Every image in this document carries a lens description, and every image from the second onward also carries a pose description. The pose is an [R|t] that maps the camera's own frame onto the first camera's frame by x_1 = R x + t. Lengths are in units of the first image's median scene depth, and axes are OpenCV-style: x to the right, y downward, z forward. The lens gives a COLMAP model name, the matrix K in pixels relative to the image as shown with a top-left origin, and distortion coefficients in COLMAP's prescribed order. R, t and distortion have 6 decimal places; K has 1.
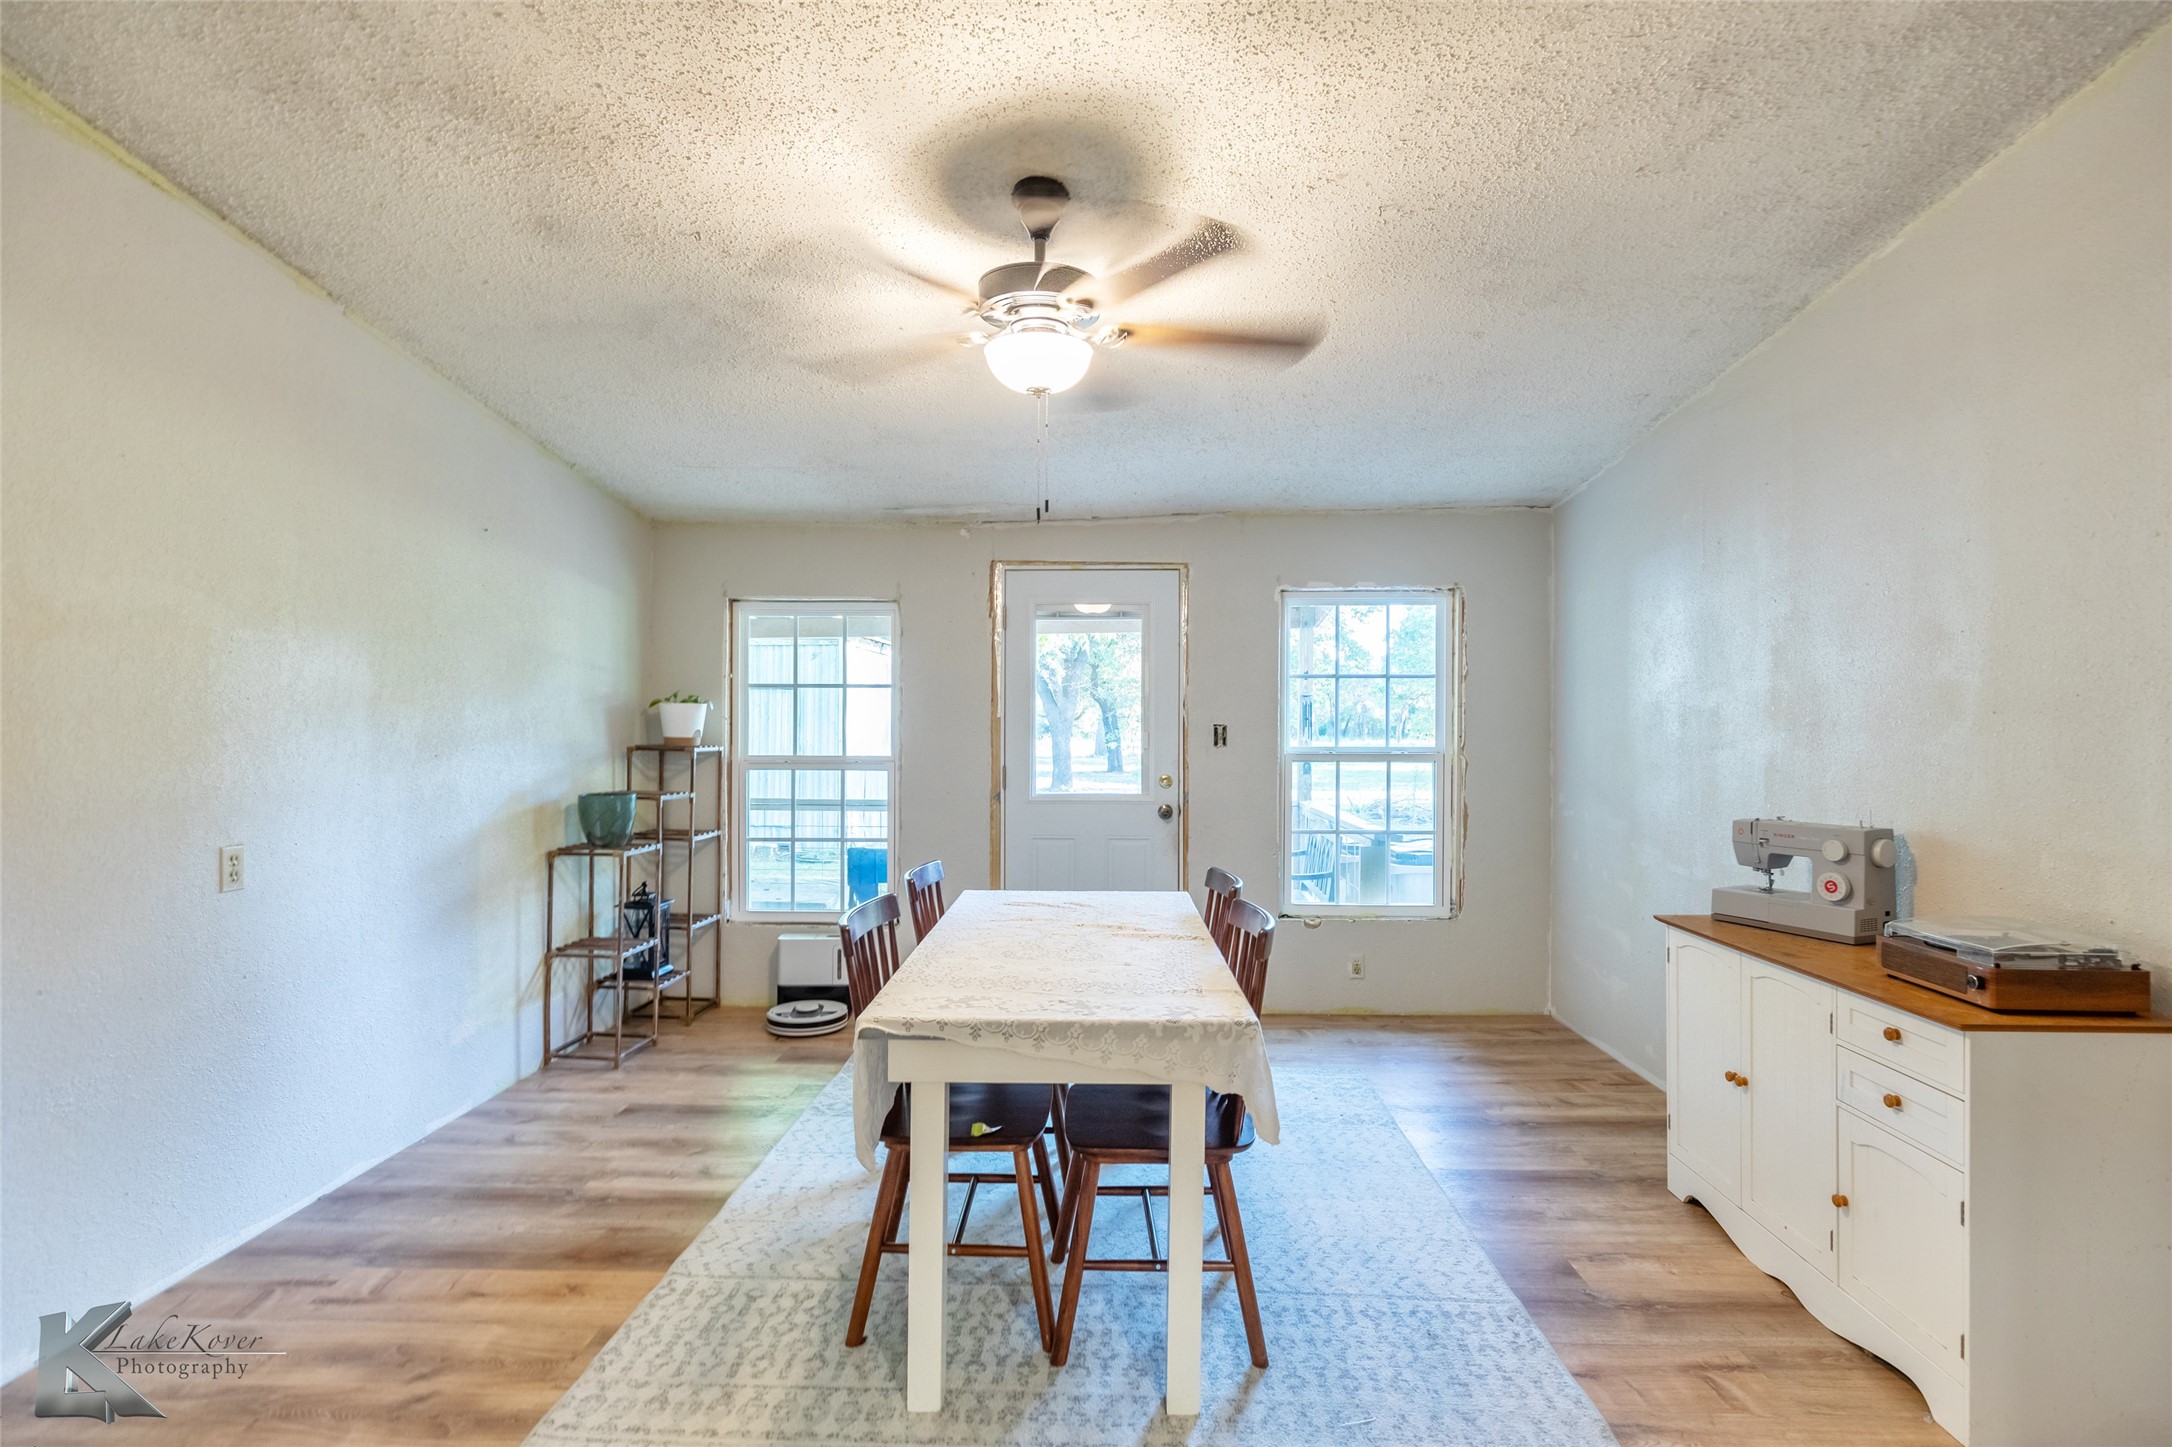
lens RADIAL K [[1041.7, 0, 1076.8], [0, 1041.7, 741.2], [0, 0, 1]] dist [0.001917, -0.001845]
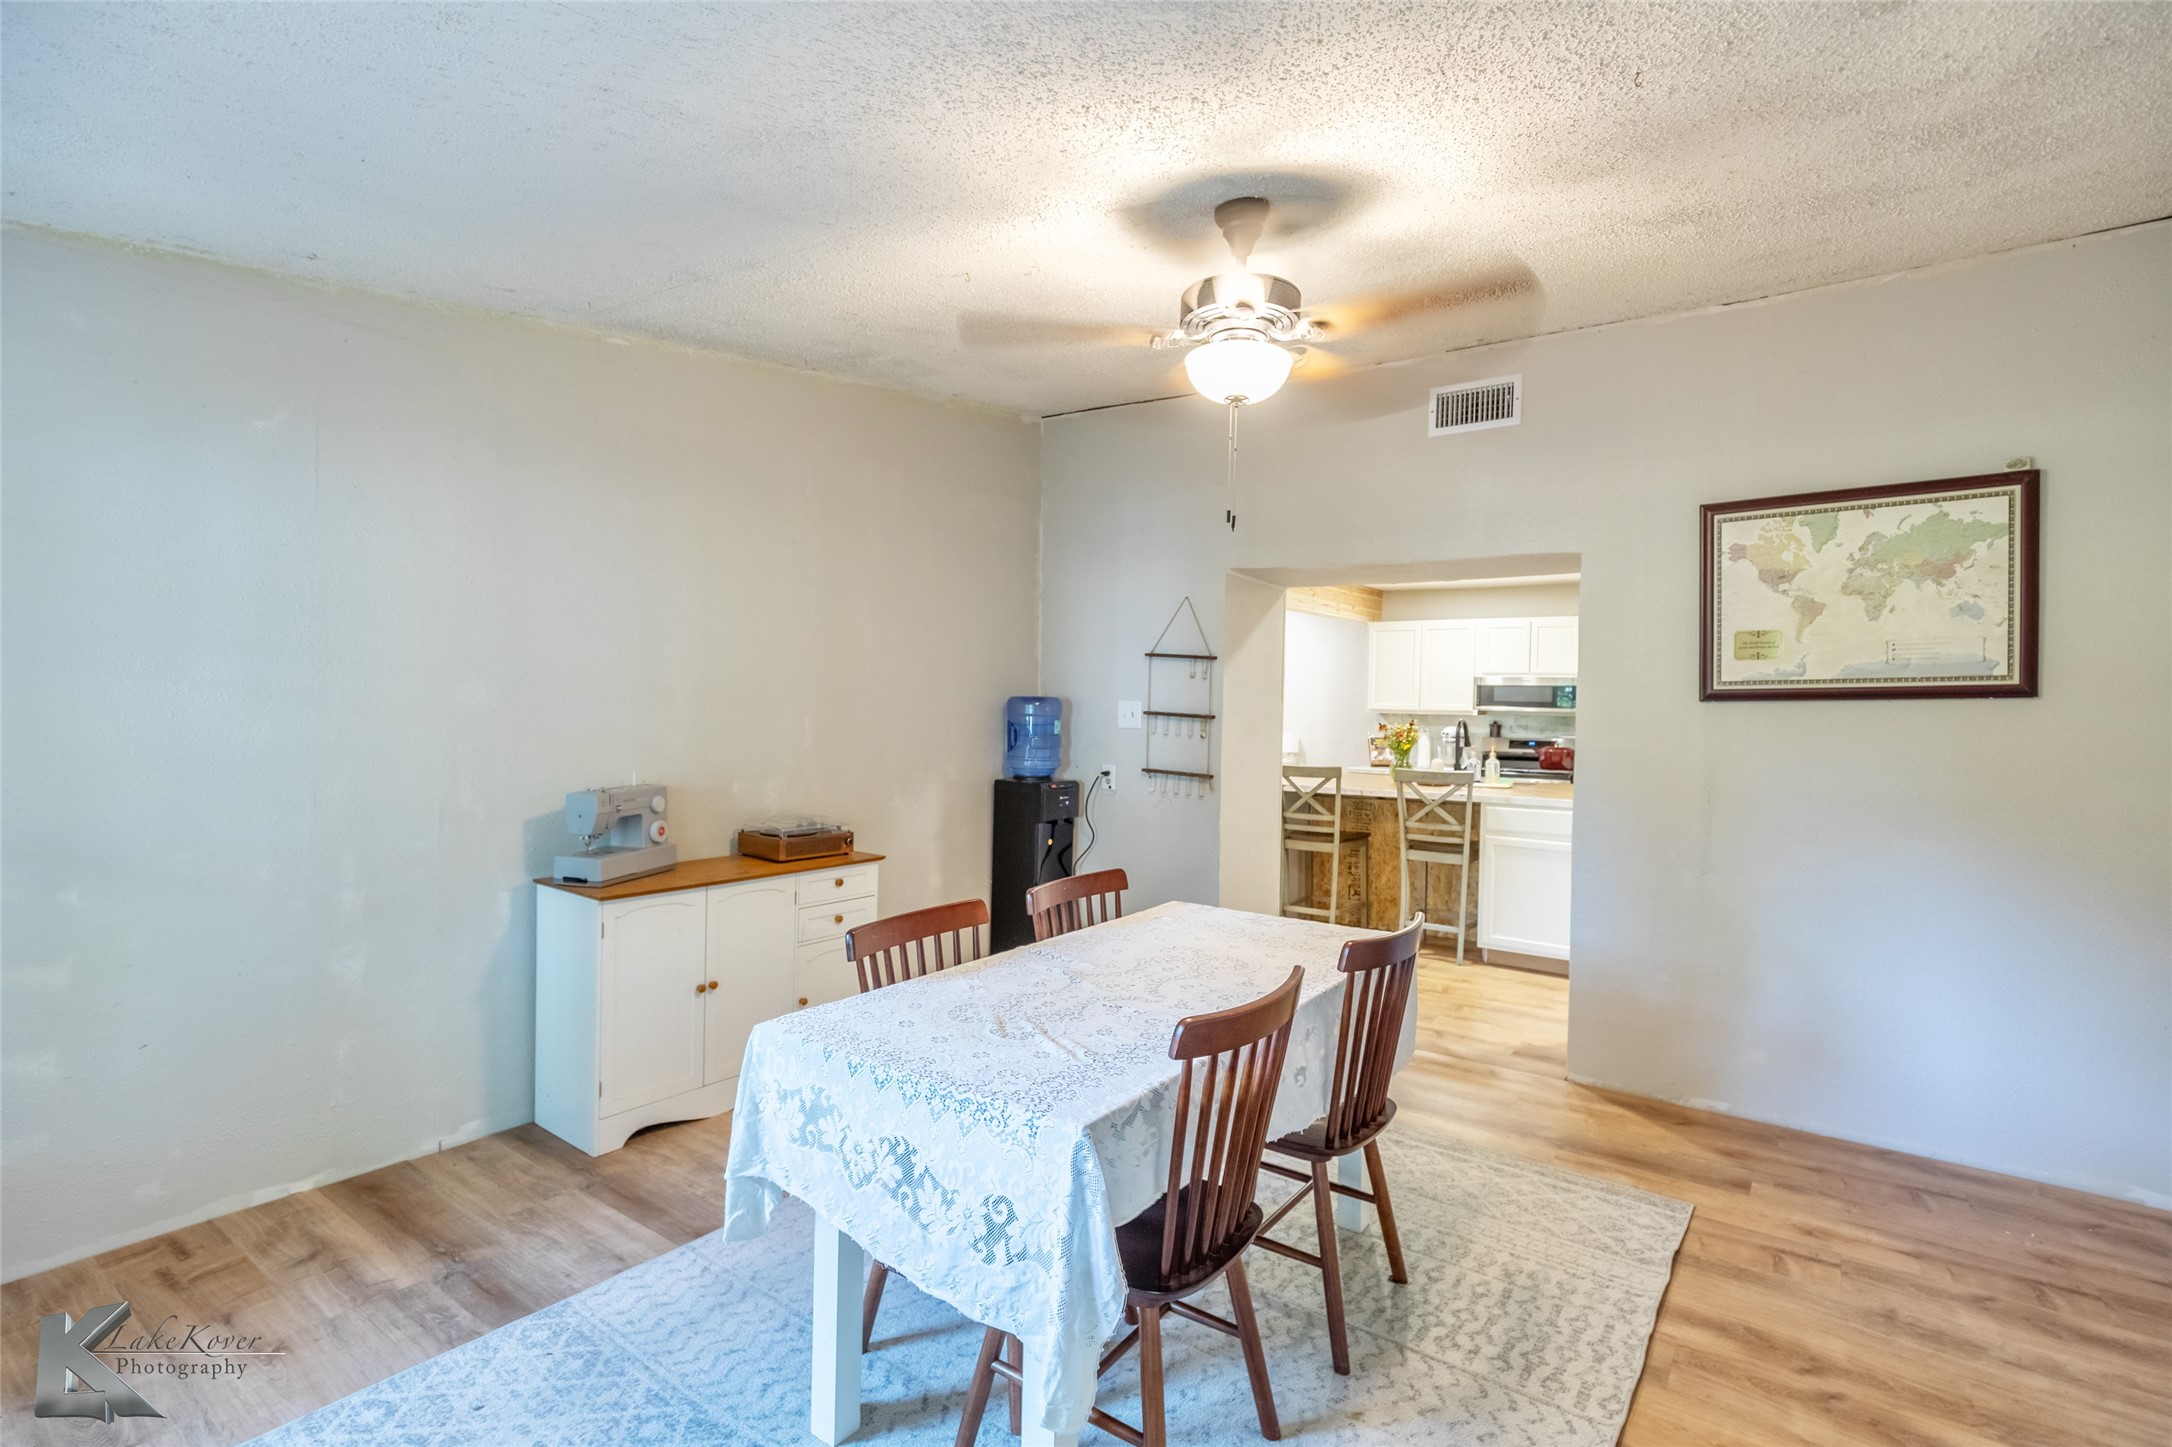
lens RADIAL K [[1041.7, 0, 1083.6], [0, 1041.7, 712.8], [0, 0, 1]] dist [0.001917, -0.001845]
pose [[-0.831128, -0.027856, 0.555382, -0.461950], [-0.017784, 0.999565, 0.023522, -0.053326], [-0.555796, 0.009673, -0.831262, 1.819719]]
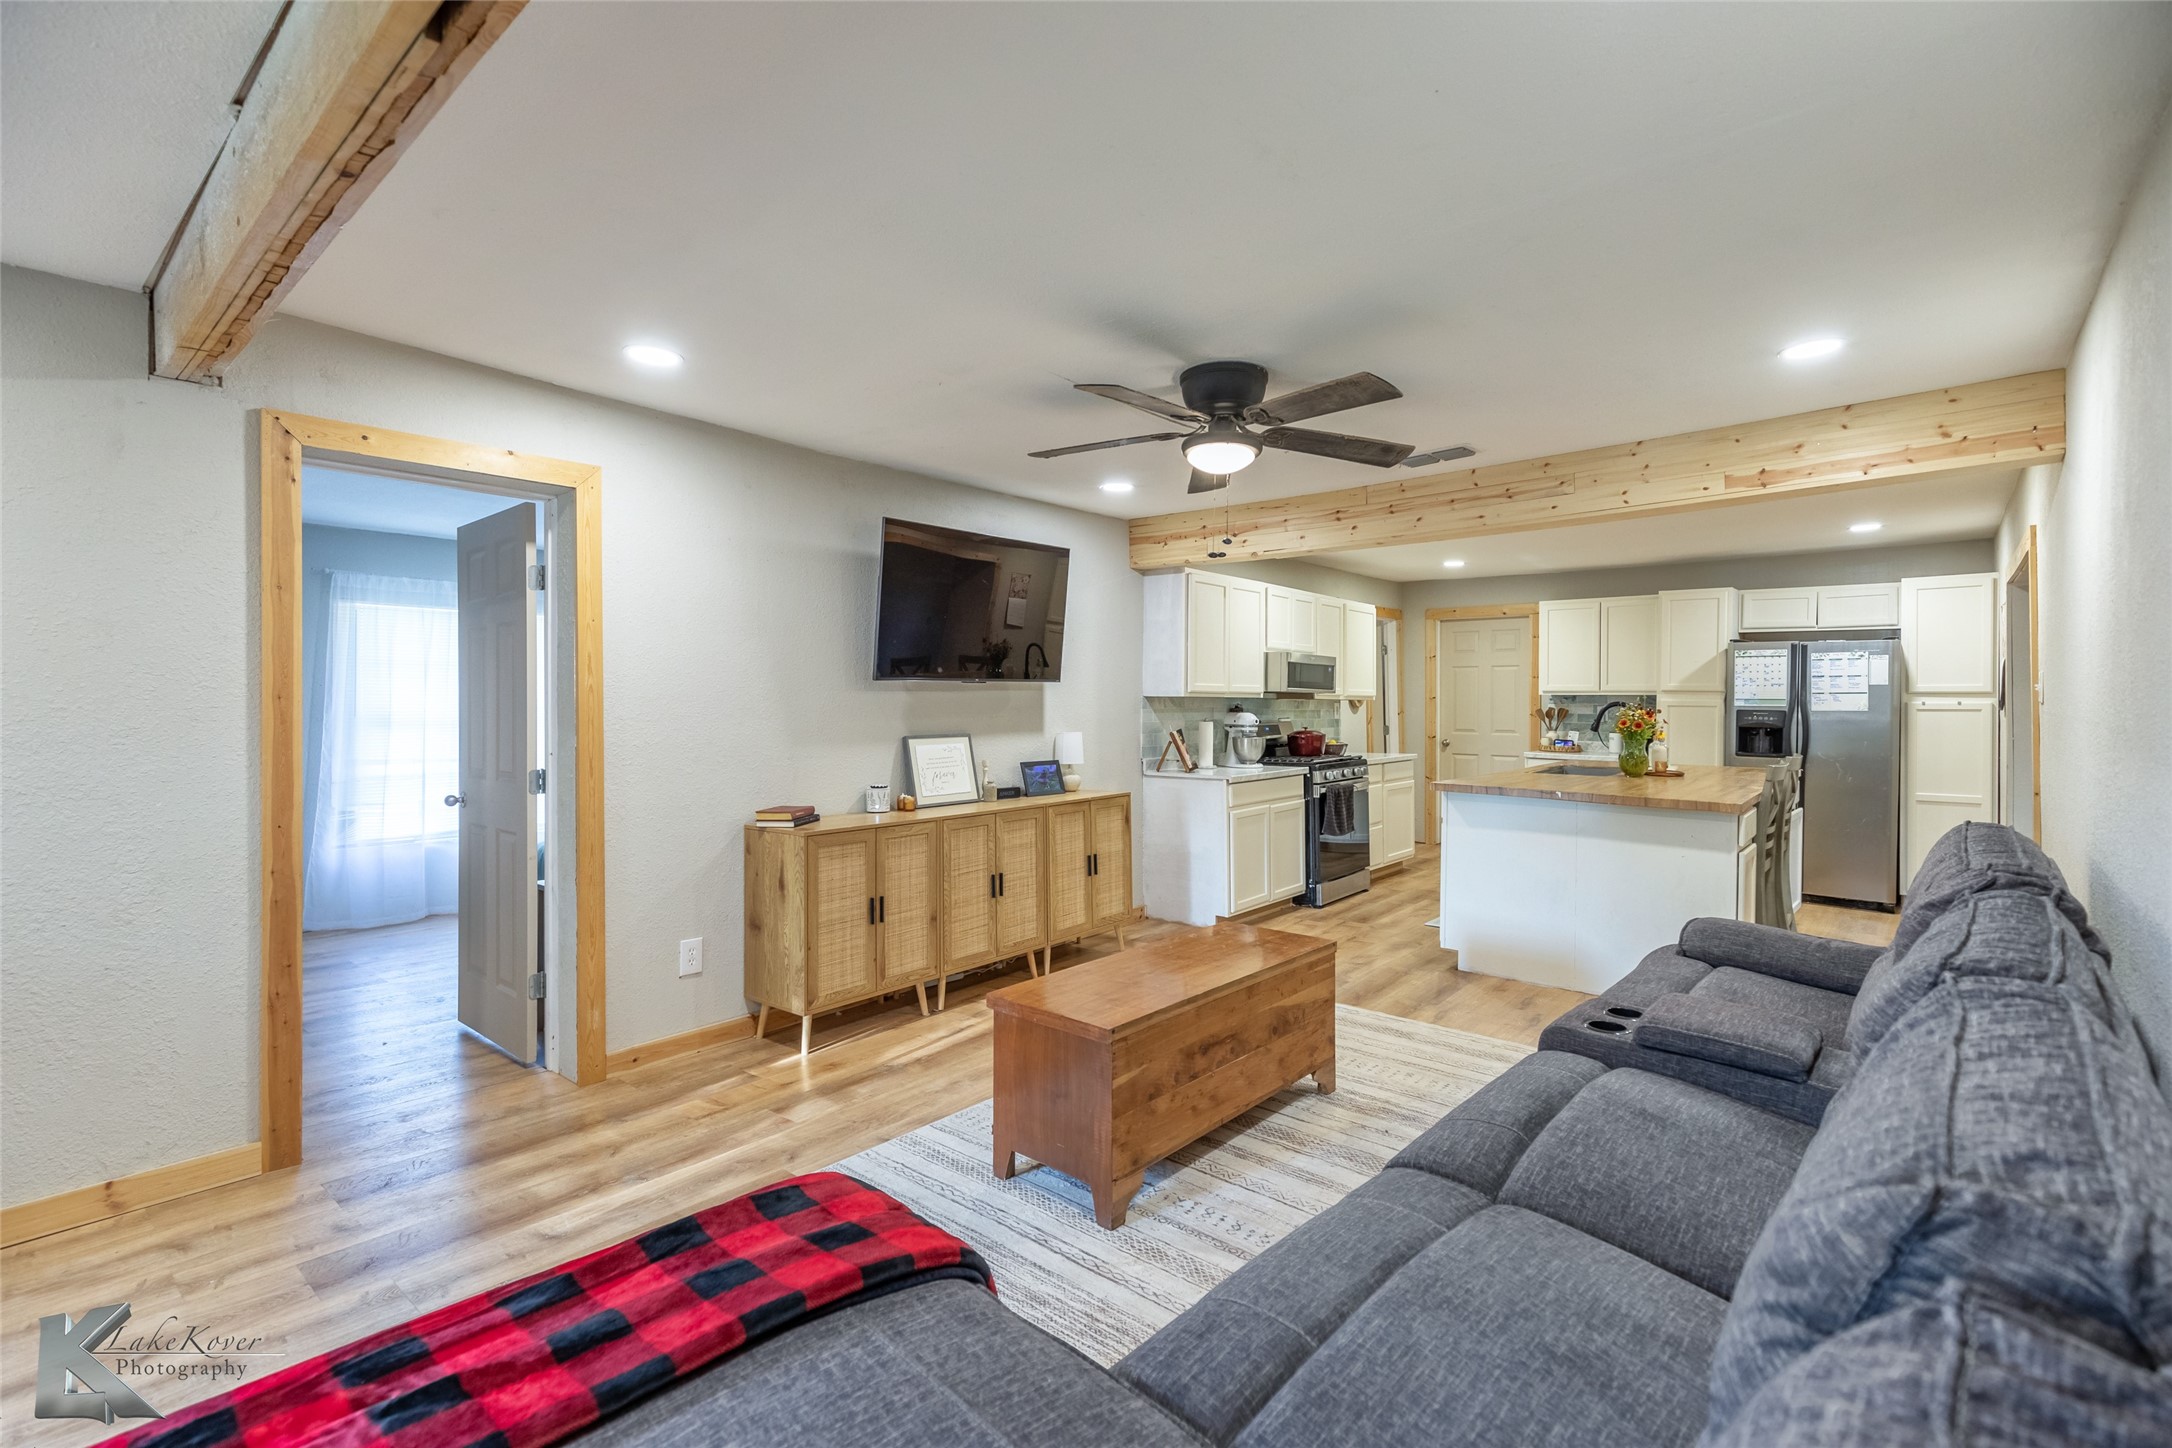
lens RADIAL K [[979.0, 0, 1086.7], [0, 979.0, 707.2], [0, 0, 1]] dist [0.007304, -0.001230]
pose [[-0.618962, -0.004200, -0.785409, 2.535384], [-0.017507, 0.999811, 0.008450, 0.017980], [0.785226, 0.018981, -0.618919, -0.293062]]
